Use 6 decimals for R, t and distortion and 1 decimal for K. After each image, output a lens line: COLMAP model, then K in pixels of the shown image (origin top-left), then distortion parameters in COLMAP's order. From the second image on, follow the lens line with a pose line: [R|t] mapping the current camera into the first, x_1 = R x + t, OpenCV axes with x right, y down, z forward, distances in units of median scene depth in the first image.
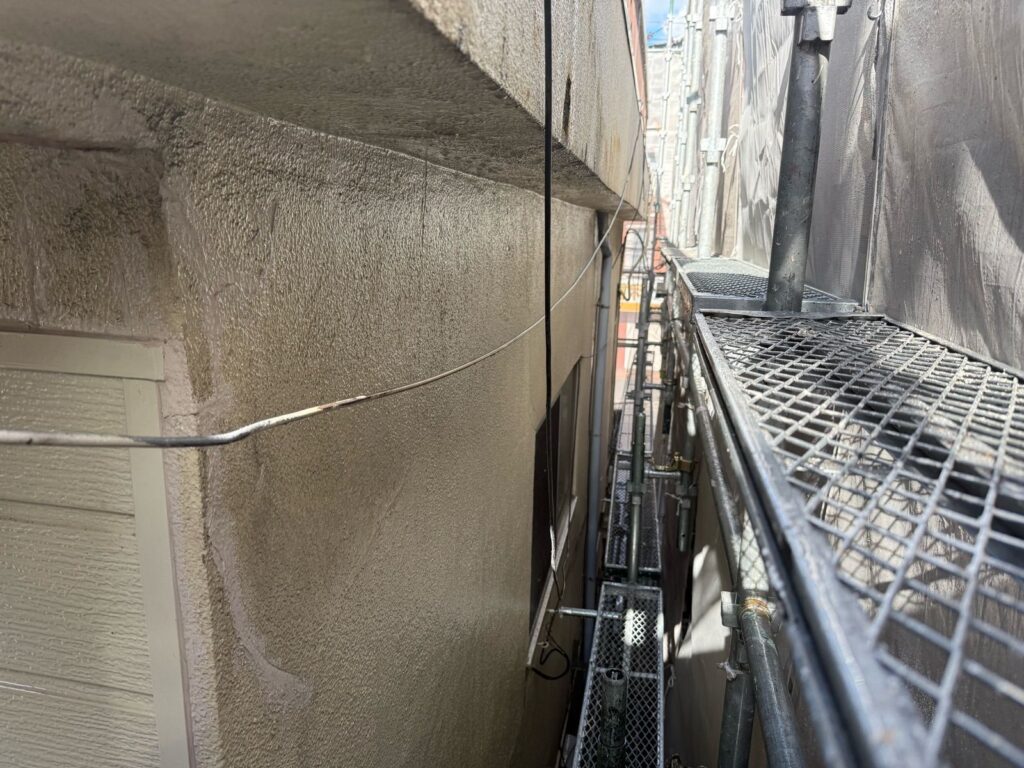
lens RADIAL K [[734.2, 0, 515.9], [0, 734.2, 385.6], [0, 0, 1]] dist [0.006233, -0.009581]
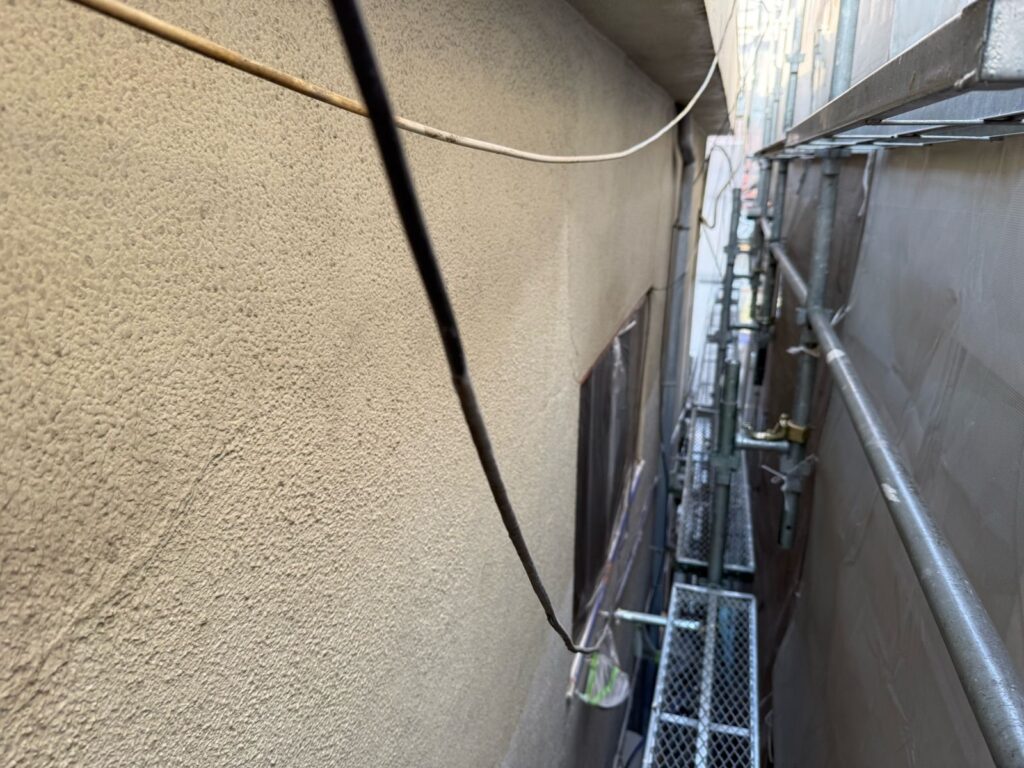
lens RADIAL K [[733.0, 0, 512.2], [0, 733.0, 385.8], [0, 0, 1]] dist [0.076181, -0.151932]
pose [[0.994658, 0.013297, -0.102360, 0.092894], [-0.005473, 0.997066, 0.076348, 0.028943], [0.103075, -0.075380, 0.991813, 0.803872]]
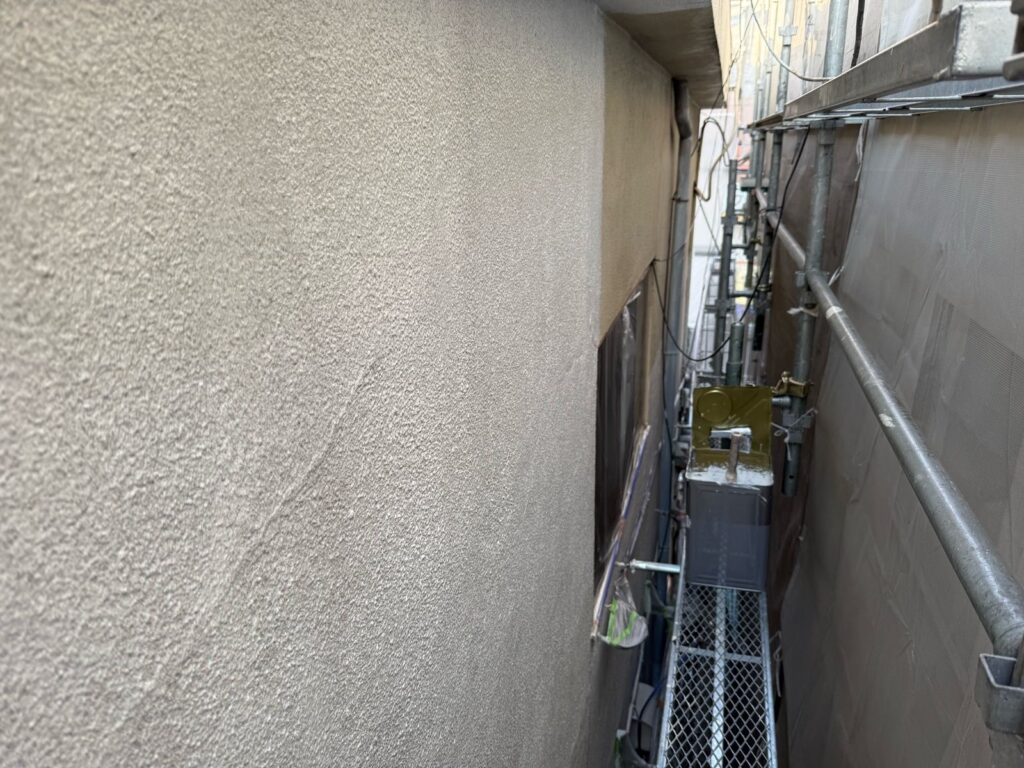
lens RADIAL K [[730.5, 0, 514.1], [0, 730.5, 389.0], [0, 0, 1]] dist [0.050672, -0.065330]
pose [[0.995369, -0.014783, -0.094987, 0.029967], [0.025131, 0.993759, 0.108683, 0.055852], [0.092788, -0.110567, 0.989528, 0.645276]]
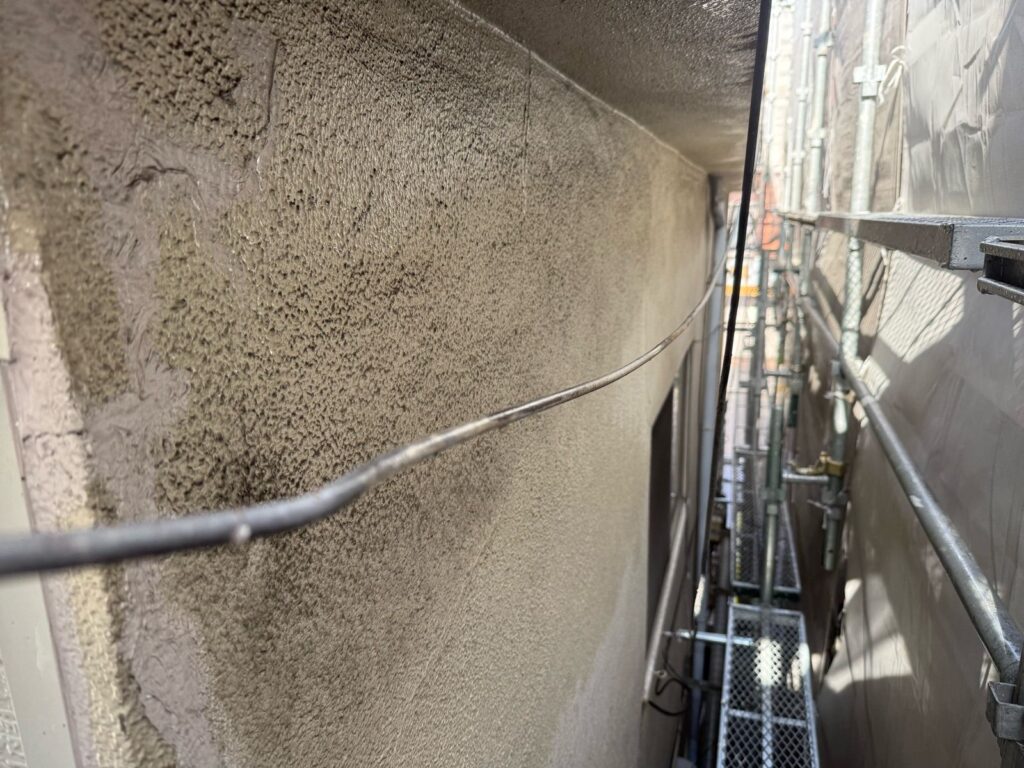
lens RADIAL K [[743.5, 0, 510.2], [0, 743.5, 388.1], [0, 0, 1]] dist [-0.009270, -0.007626]
pose [[0.991560, -0.010369, -0.129234, -0.069352], [0.012441, 0.999807, 0.015235, 0.004782], [0.129051, -0.016714, 0.991497, 0.376251]]
